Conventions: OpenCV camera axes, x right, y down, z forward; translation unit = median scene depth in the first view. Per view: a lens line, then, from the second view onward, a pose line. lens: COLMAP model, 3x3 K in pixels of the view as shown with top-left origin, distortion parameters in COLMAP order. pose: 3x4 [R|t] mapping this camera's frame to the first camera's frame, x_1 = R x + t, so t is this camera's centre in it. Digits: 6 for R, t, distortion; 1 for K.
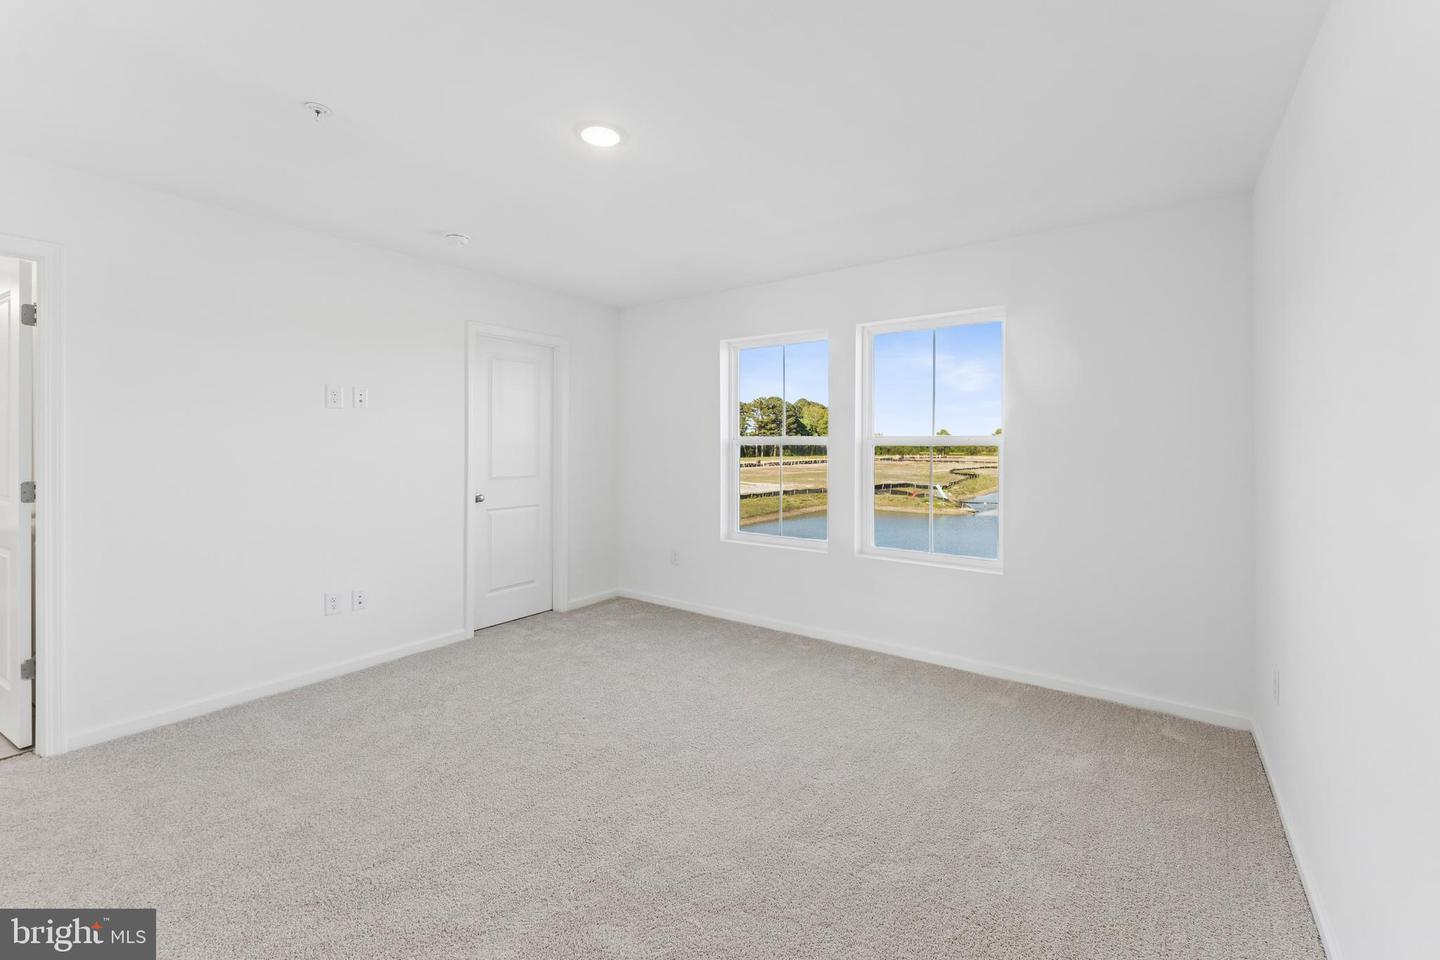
lens RADIAL K [[605.8, 0, 724.1], [0, 605.8, 438.9], [0, 0, 1]] dist [0.032611, -0.000008]
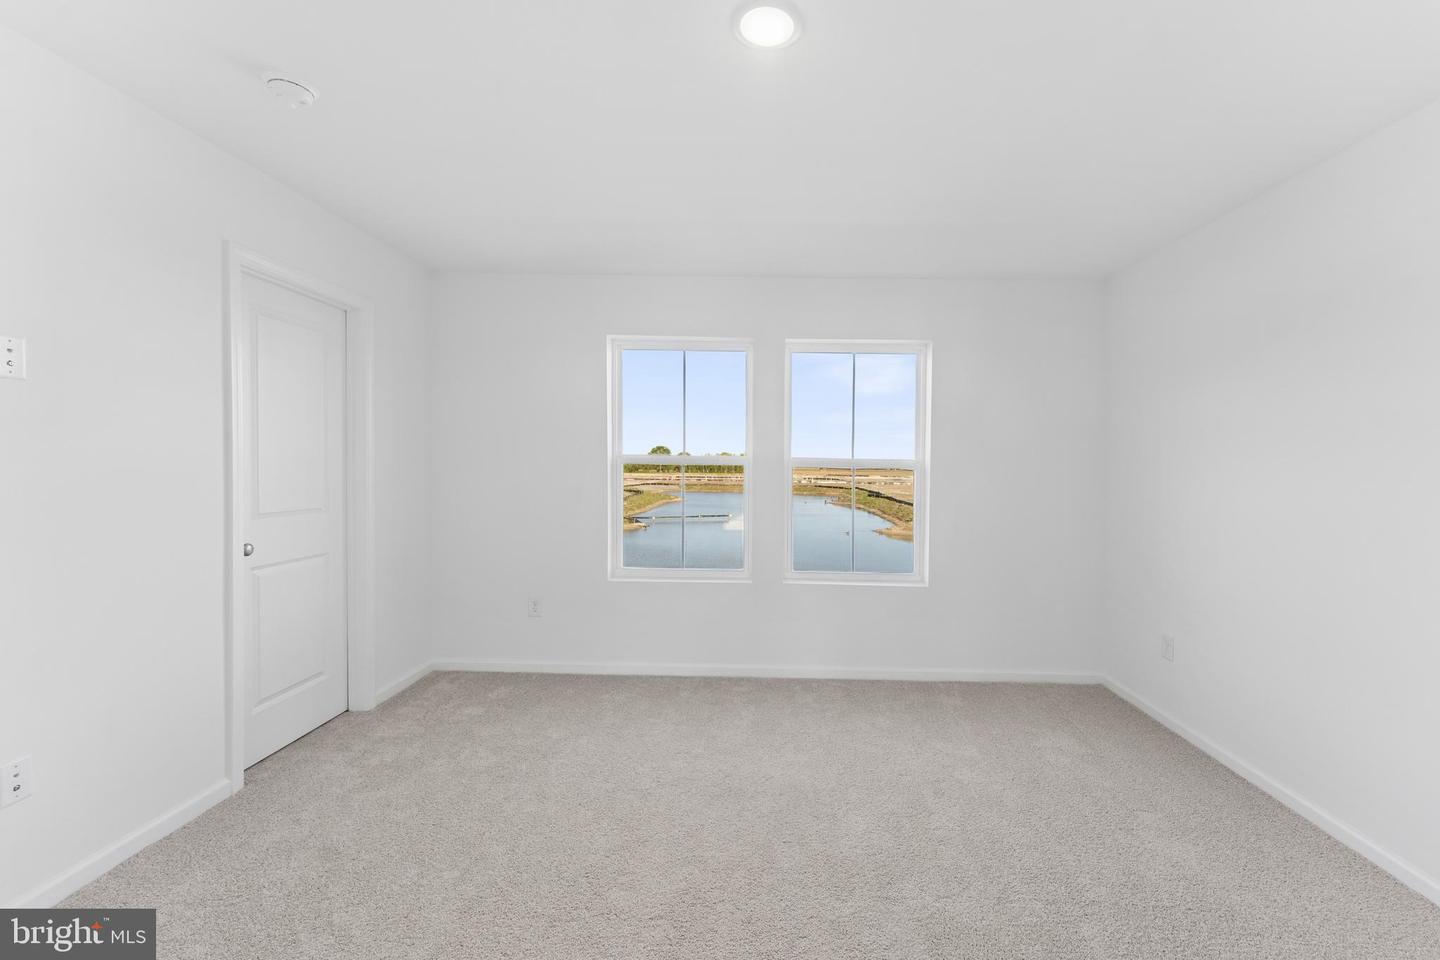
lens RADIAL K [[604.0, 0, 758.0], [0, 604.0, 467.1], [0, 0, 1]] dist [0.014240, 0.000225]
pose [[0.815544, 0.009479, 0.578618, -0.335410], [-0.020383, 0.999716, 0.012352, 0.000324], [-0.578337, -0.021867, 0.815505, 0.233449]]
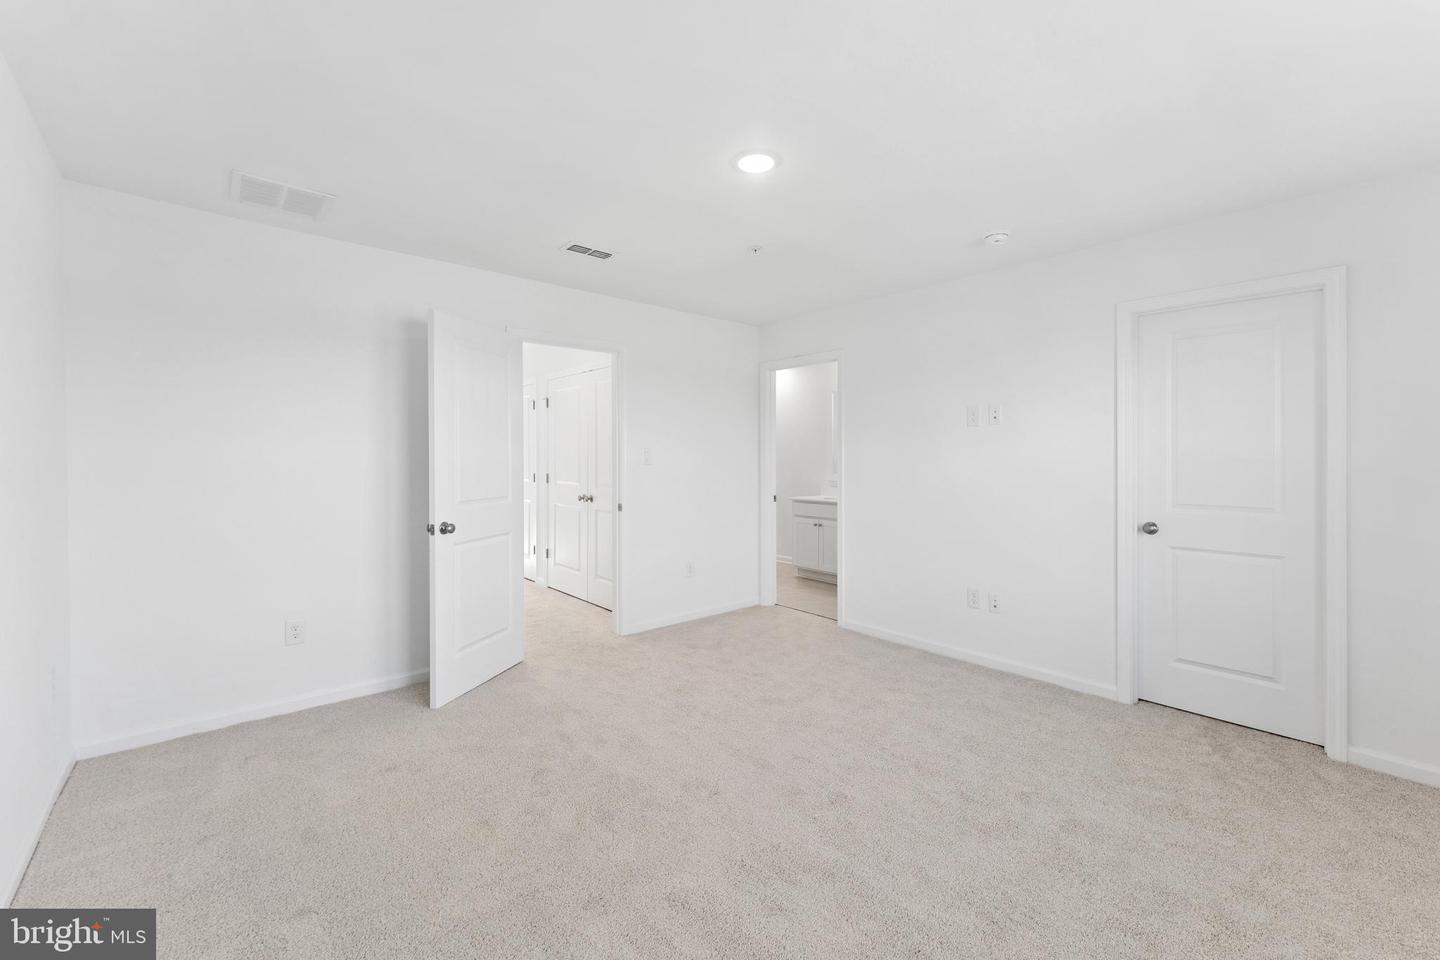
lens RADIAL K [[594.4, 0, 713.6], [0, 594.4, 464.1], [0, 0, 1]] dist [0.013185, 0.000127]
pose [[-0.225328, 0.004808, -0.974271, 0.438441], [0.008525, 0.999959, 0.002963, 0.009725], [0.974246, -0.007638, -0.225360, 0.630729]]
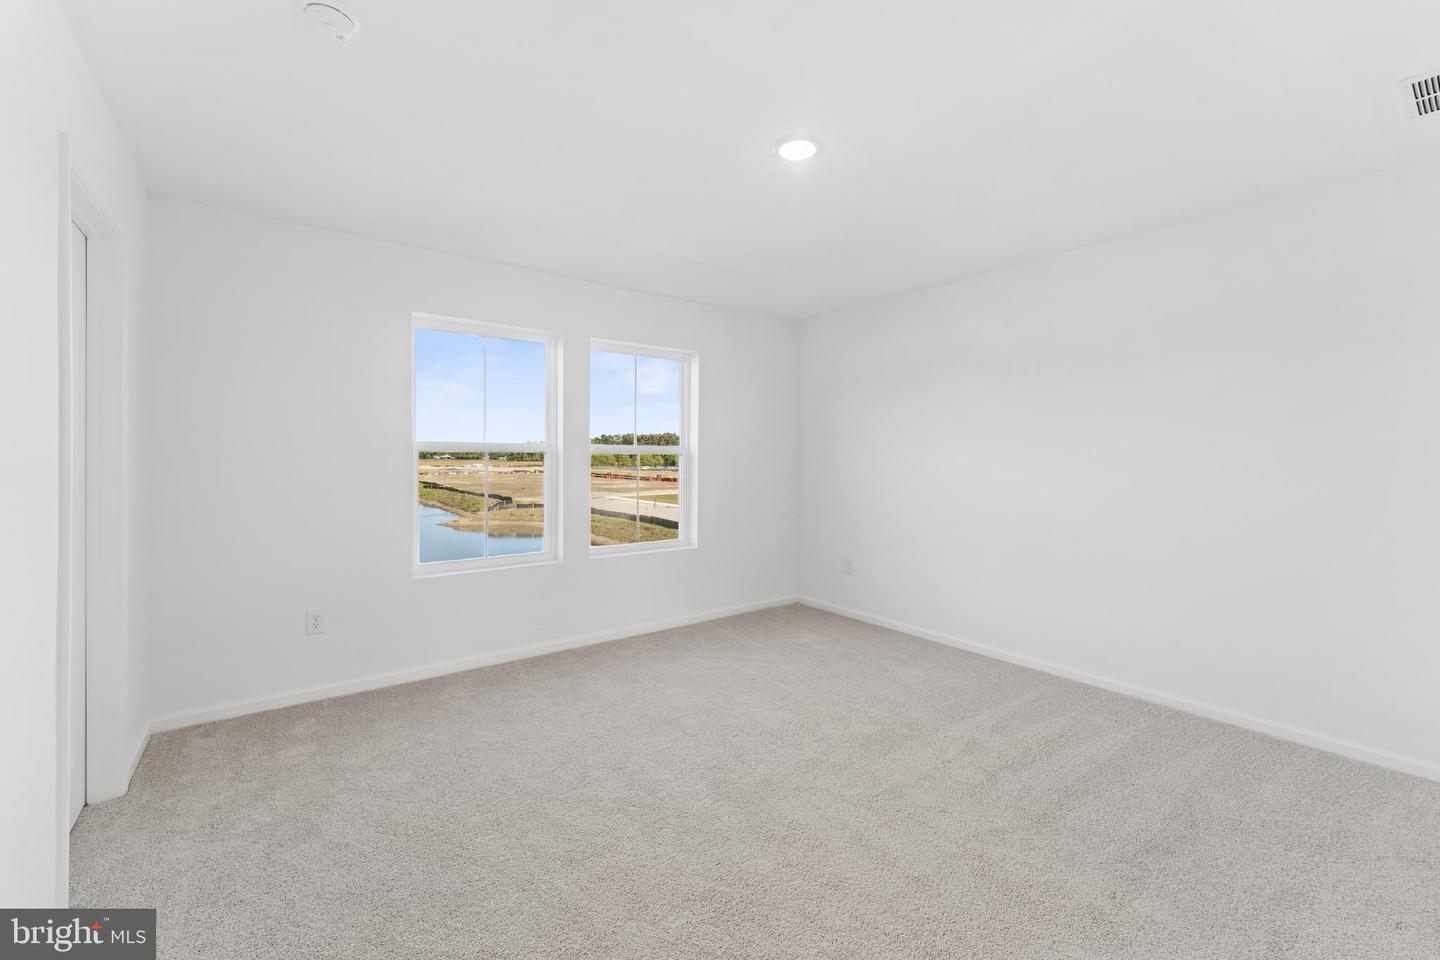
lens RADIAL K [[594.4, 0, 713.6], [0, 594.4, 464.1], [0, 0, 1]] dist [0.013185, 0.000127]
pose [[0.292636, -0.011650, 0.956153, -0.640059], [-0.011053, 0.999818, 0.015565, 0.008950], [-0.956160, -0.015123, 0.292454, 0.453026]]
